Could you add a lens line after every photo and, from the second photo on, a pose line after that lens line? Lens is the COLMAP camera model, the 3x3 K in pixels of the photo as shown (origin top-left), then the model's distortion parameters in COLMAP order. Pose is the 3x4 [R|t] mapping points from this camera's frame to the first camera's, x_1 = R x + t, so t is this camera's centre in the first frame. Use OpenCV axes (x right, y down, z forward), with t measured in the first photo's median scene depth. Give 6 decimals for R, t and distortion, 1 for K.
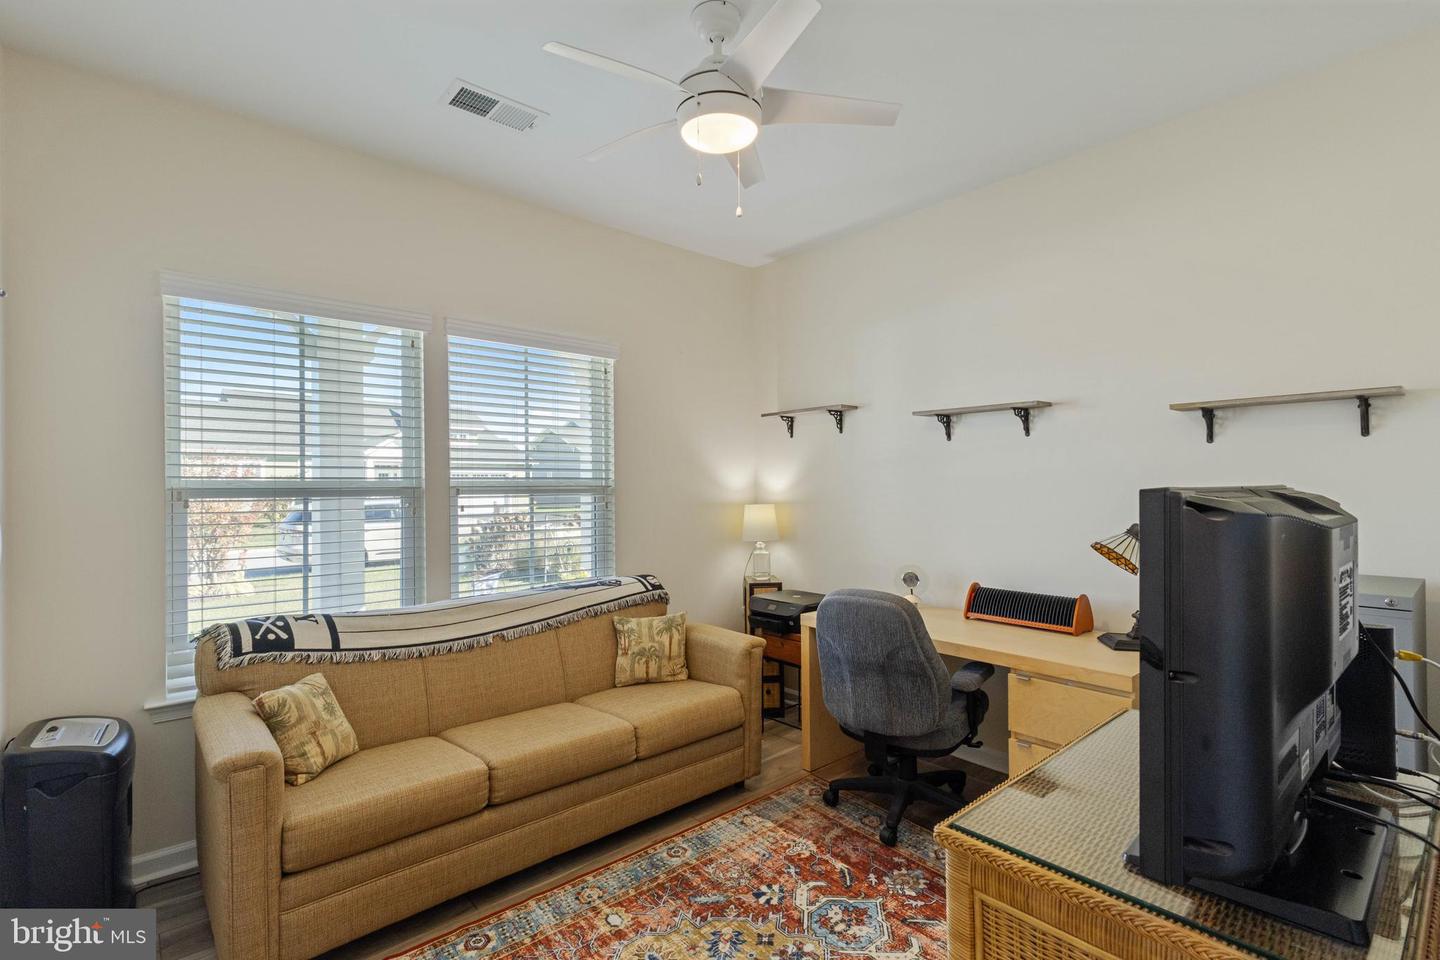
lens RADIAL K [[661.3, 0, 716.1], [0, 661.3, 482.1], [0, 0, 1]] dist [0.001614, 0.000690]
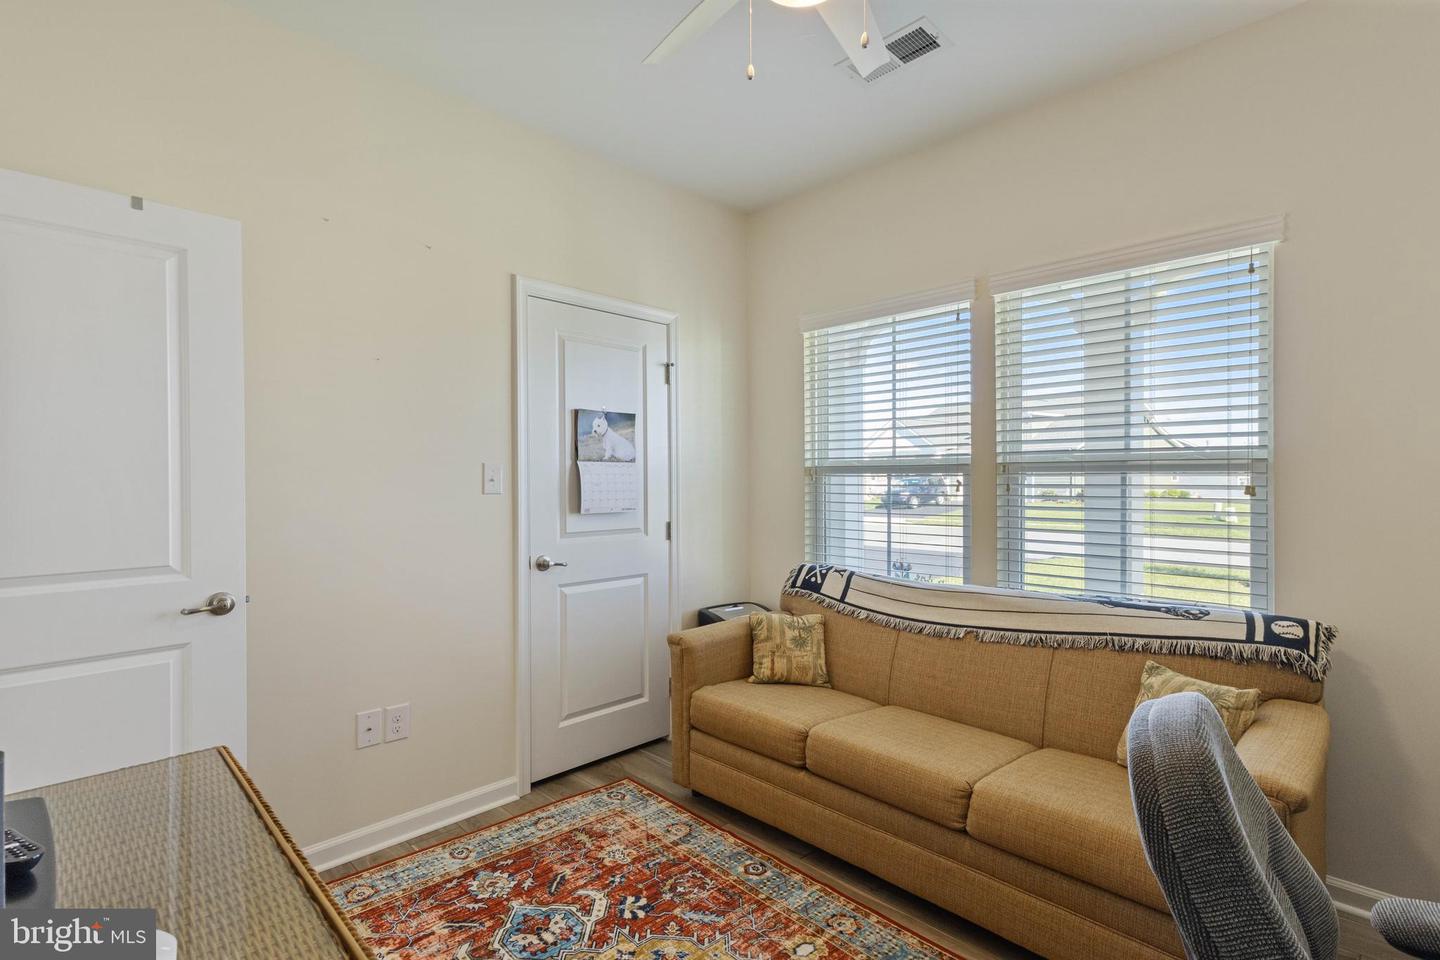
lens RADIAL K [[682.1, 0, 720.0], [0, 682.1, 480.0], [0, 0, 1]] dist [0.063691, 0.000185]
pose [[0.079626, 0.020983, -0.996604, 0.650196], [0.019954, 0.999545, 0.022639, 0.001069], [0.996625, -0.021689, 0.079171, 0.693140]]
